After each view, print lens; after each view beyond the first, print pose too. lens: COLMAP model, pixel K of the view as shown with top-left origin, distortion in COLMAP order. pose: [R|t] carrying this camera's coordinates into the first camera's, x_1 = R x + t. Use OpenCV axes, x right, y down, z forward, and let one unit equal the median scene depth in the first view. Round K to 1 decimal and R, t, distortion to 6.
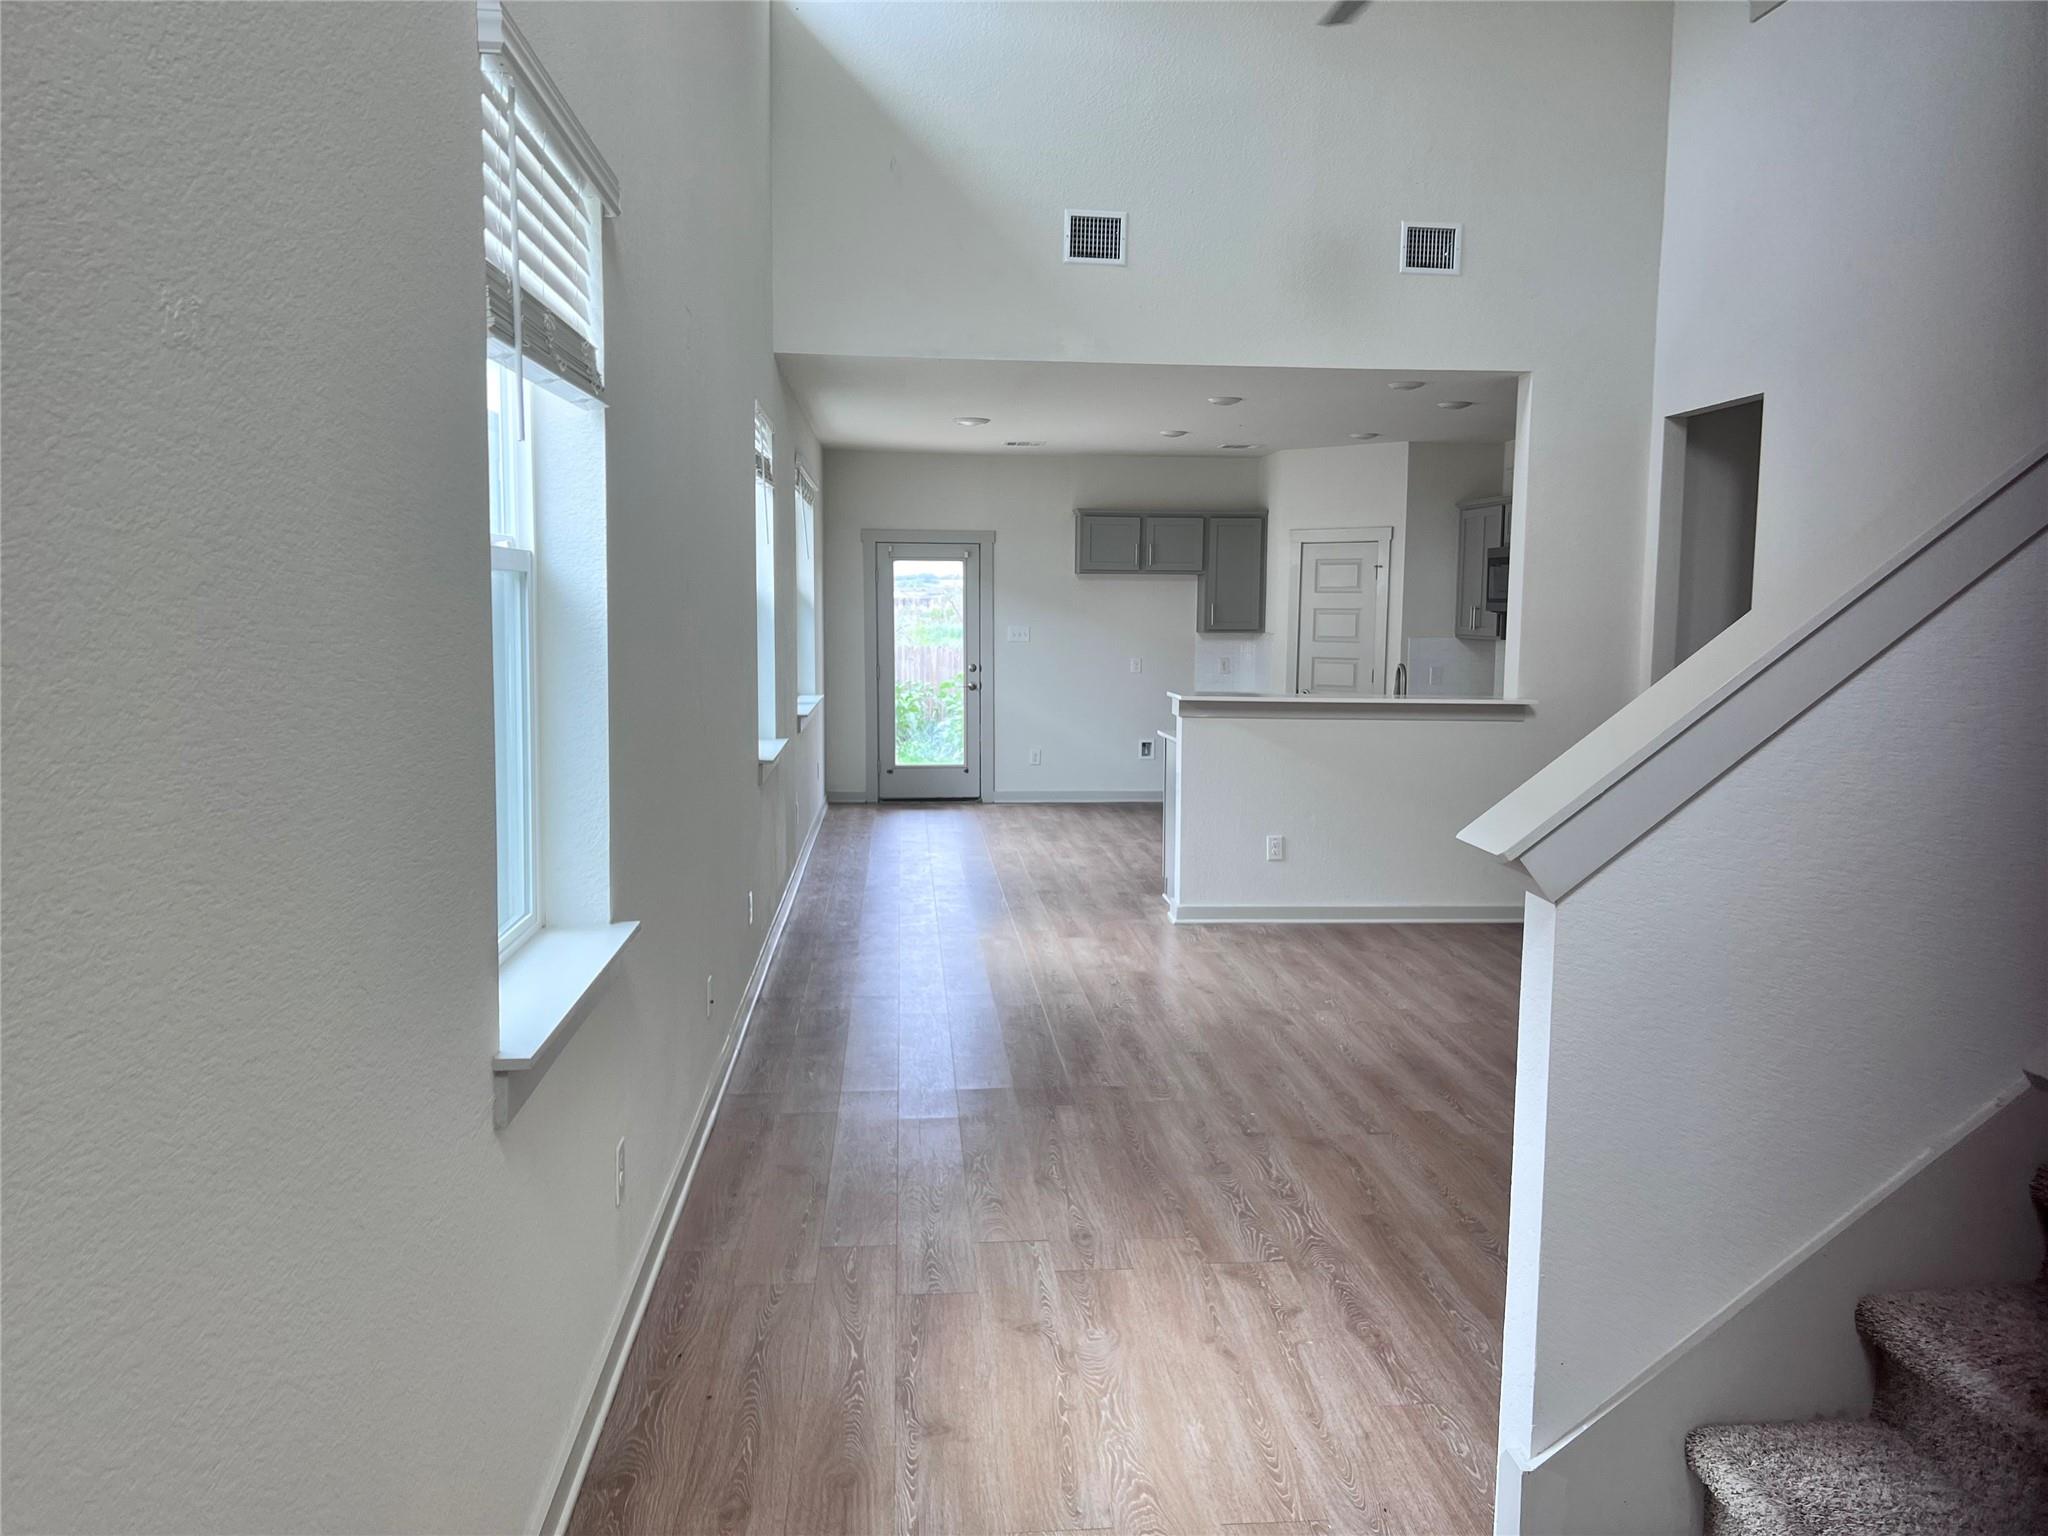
lens RADIAL K [[1552.6, 0, 1019.2], [0, 1552.6, 756.7], [0, 0, 1]] dist [0.042935, -0.044155]
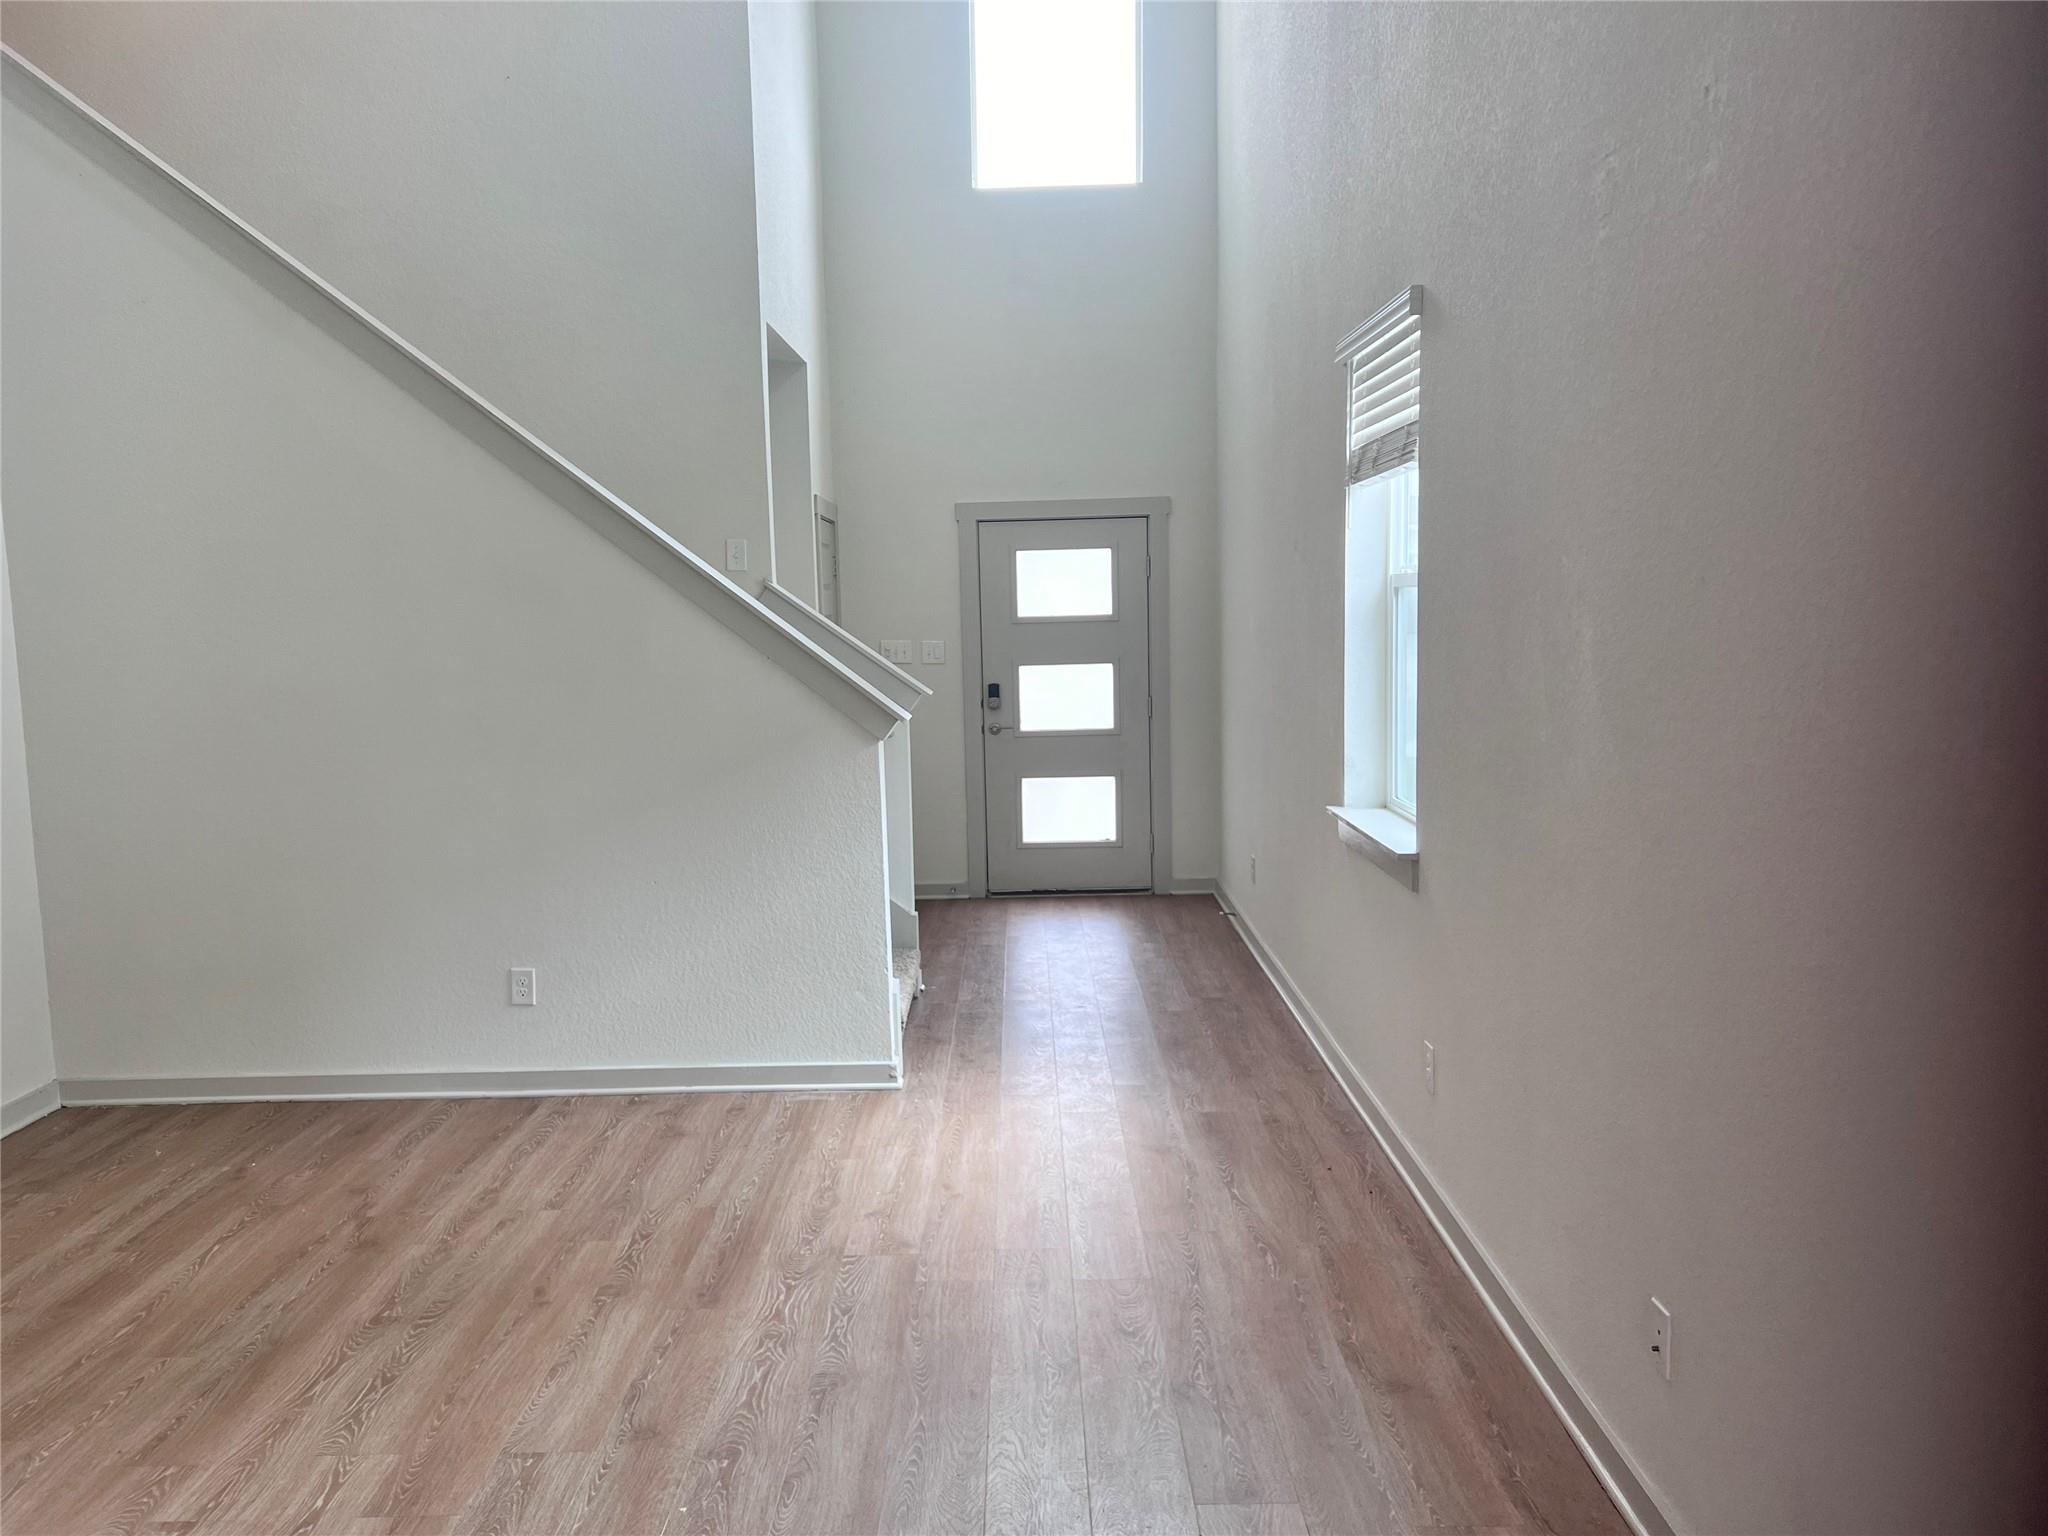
lens RADIAL K [[1552.6, 0, 1024.9], [0, 1552.6, 768.6], [0, 0, 1]] dist [0.042935, -0.044155]
pose [[-0.997396, -0.001317, 0.072105, -0.021975], [0.013503, 0.978741, 0.204654, -0.202120], [-0.070842, 0.205095, -0.976175, 1.962646]]
